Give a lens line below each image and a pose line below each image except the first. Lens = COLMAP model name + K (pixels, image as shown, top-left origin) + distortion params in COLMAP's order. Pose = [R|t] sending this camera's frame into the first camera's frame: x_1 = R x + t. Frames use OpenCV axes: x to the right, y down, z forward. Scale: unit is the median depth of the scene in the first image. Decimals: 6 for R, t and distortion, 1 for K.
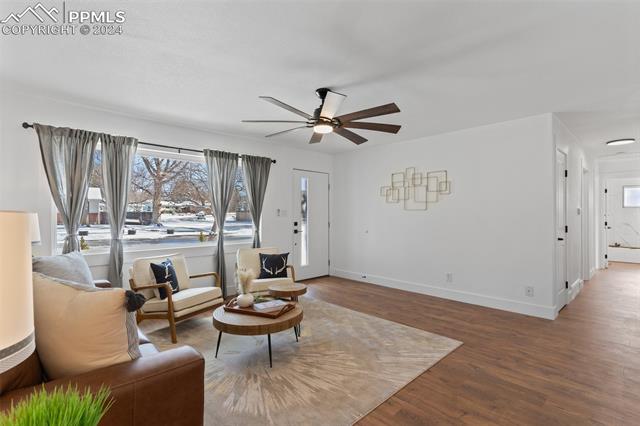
lens RADIAL K [[310.5, 0, 320.7], [0, 310.5, 210.8], [0, 0, 1]] dist [0.004766, -0.000914]
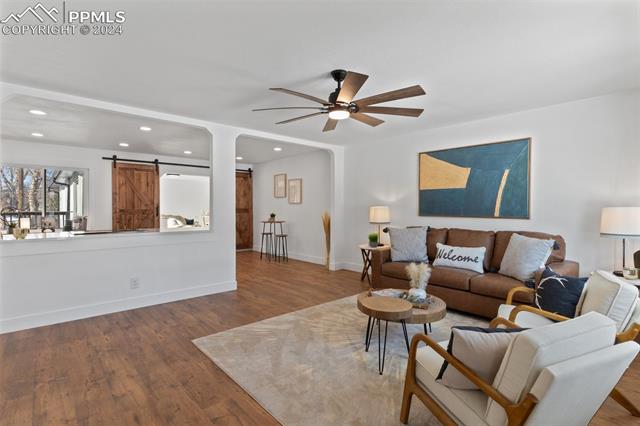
lens RADIAL K [[310.5, 0, 321.4], [0, 310.5, 210.3], [0, 0, 1]] dist [0.004766, -0.000914]
pose [[-0.999682, -0.007405, 0.024120, 0.025389], [-0.007438, 0.999971, -0.001296, 0.013921], [-0.024110, -0.001475, -0.999708, 1.271910]]
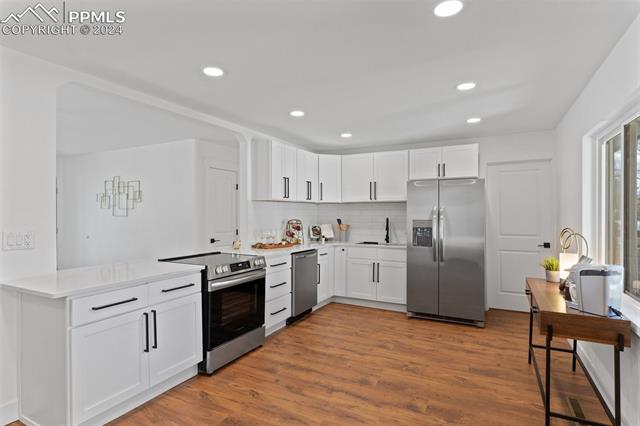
lens RADIAL K [[337.4, 0, 316.9], [0, 337.4, 211.7], [0, 0, 1]] dist [0.004120, 0.000611]
pose [[0.946900, -0.004059, 0.321503, 0.617913], [0.002143, 0.999978, 0.006315, -0.026062], [-0.321522, -0.005290, 0.946887, -0.346449]]
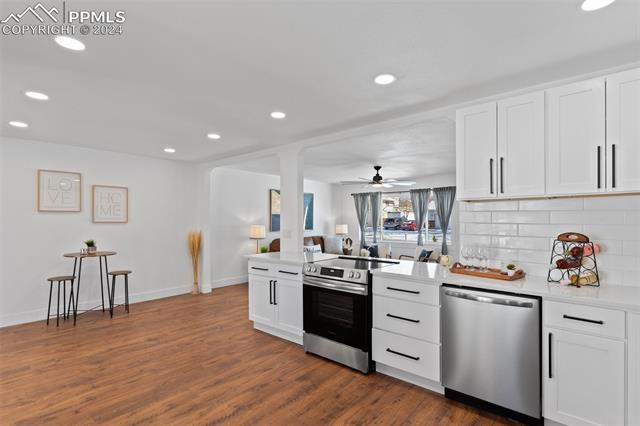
lens RADIAL K [[310.5, 0, 319.1], [0, 310.5, 219.3], [0, 0, 1]] dist [0.004766, -0.000914]
pose [[0.105304, -0.009643, -0.994393, 1.334510], [0.014464, 0.999862, -0.008165, -0.016475], [0.994335, -0.013524, 0.105429, 0.262233]]
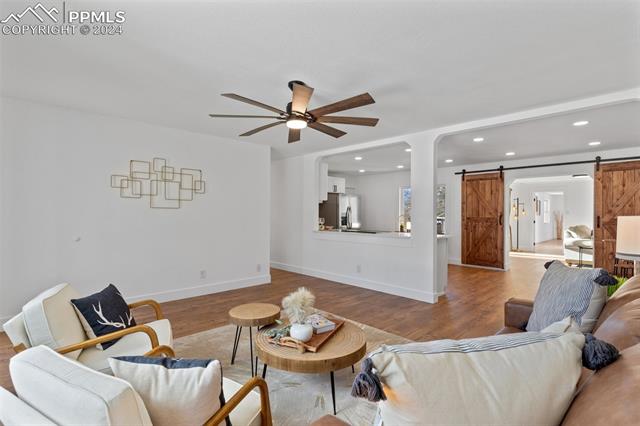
lens RADIAL K [[310.5, 0, 317.7], [0, 310.5, 215.8], [0, 0, 1]] dist [0.004766, -0.000914]
pose [[-0.005368, -0.011862, 0.999915, -0.618285], [-0.016558, 0.999794, 0.011772, 0.001067], [-0.999849, -0.016493, -0.005563, 0.621882]]
